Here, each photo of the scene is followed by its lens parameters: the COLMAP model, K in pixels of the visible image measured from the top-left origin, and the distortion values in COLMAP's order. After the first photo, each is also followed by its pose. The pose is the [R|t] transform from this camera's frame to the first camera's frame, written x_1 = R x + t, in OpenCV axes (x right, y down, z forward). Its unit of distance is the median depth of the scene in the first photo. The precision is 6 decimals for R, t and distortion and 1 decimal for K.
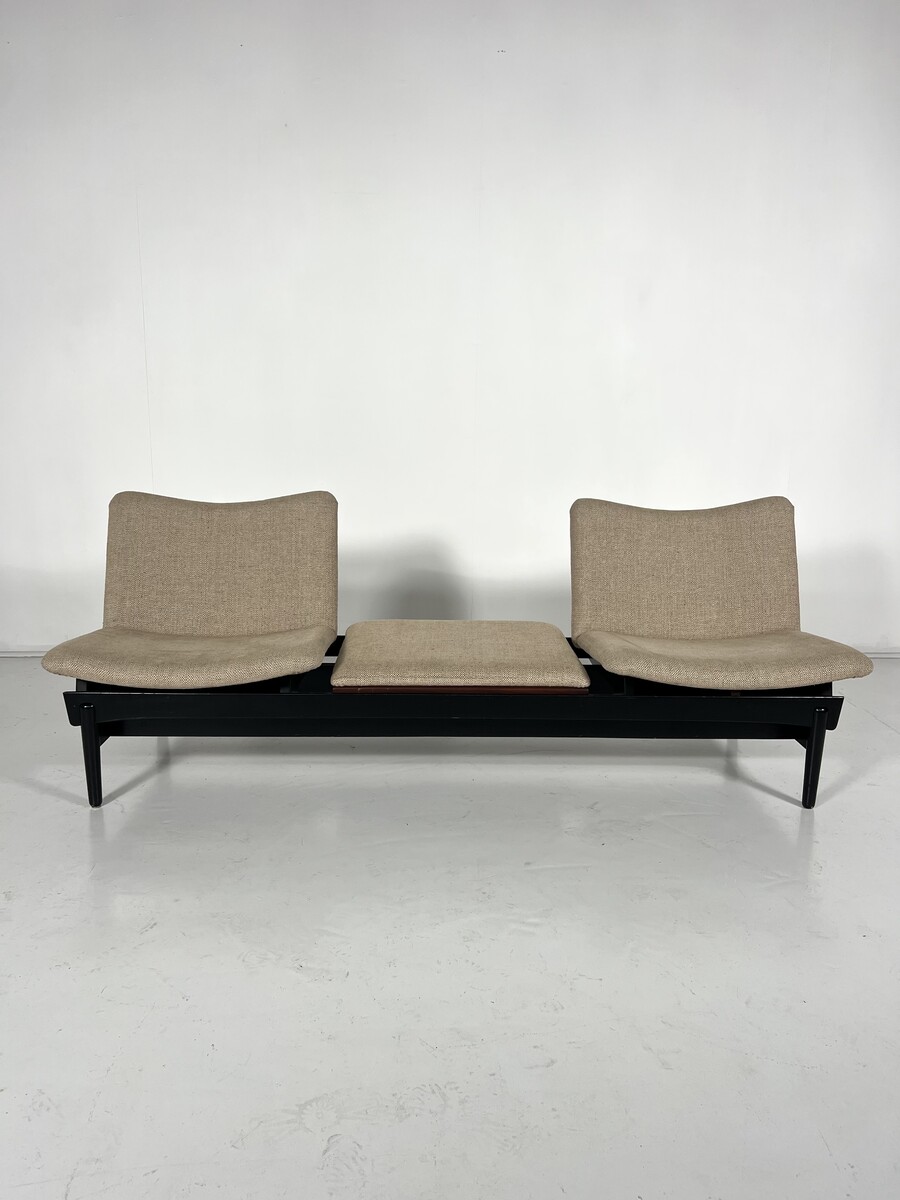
lens RADIAL K [[913.1, 0, 453.0], [0, 913.1, 594.7], [0, 0, 1]] dist [-0.008139, -0.024248]
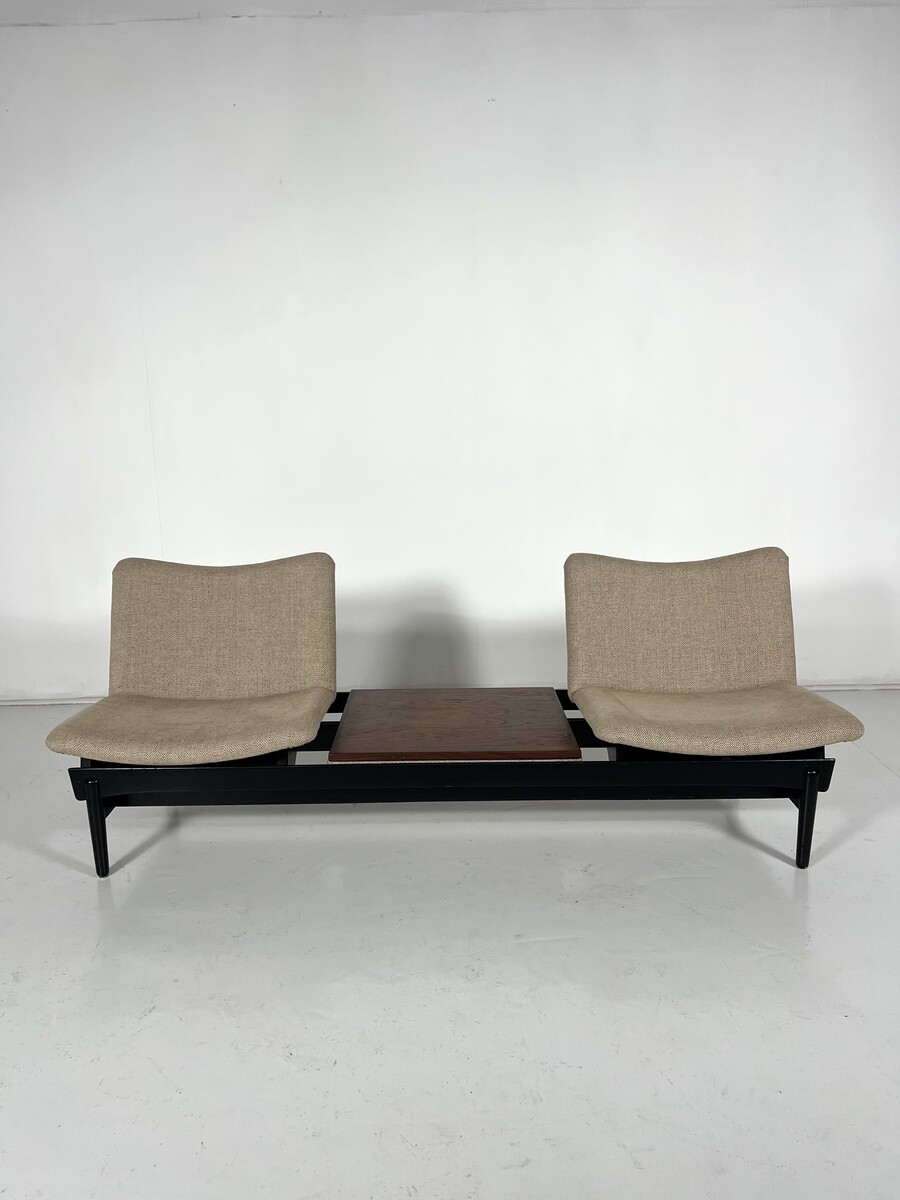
lens RADIAL K [[913.1, 0, 449.4], [0, 913.1, 594.7], [0, 0, 1]] dist [-0.008139, -0.024248]
pose [[0.999131, -0.020455, -0.036315, 0.044705], [0.020890, 0.999714, 0.011651, -0.089374], [0.036066, -0.012399, 0.999272, -0.015103]]
